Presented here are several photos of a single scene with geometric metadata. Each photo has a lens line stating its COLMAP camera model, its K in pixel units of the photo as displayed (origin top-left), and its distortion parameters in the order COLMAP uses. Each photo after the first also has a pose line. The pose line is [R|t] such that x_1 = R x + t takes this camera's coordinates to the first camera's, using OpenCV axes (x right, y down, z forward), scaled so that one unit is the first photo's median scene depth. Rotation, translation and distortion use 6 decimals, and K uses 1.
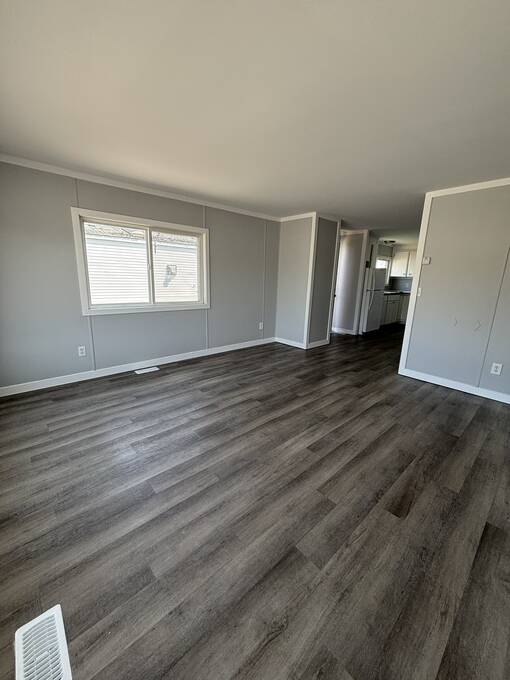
lens RADIAL K [[275.3, 0, 256.3], [0, 275.3, 336.5], [0, 0, 1]] dist [0.002243, 0.000789]
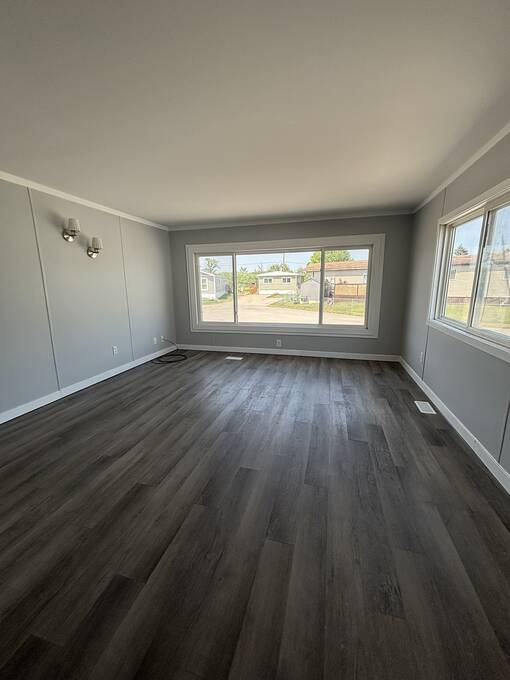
lens RADIAL K [[275.3, 0, 254.1], [0, 275.3, 339.1], [0, 0, 1]] dist [0.002243, 0.000789]
pose [[-0.850887, 0.087559, -0.518001, 0.553799], [-0.124121, 0.924592, 0.360173, -0.385382], [0.510476, 0.370761, -0.775855, 1.833209]]
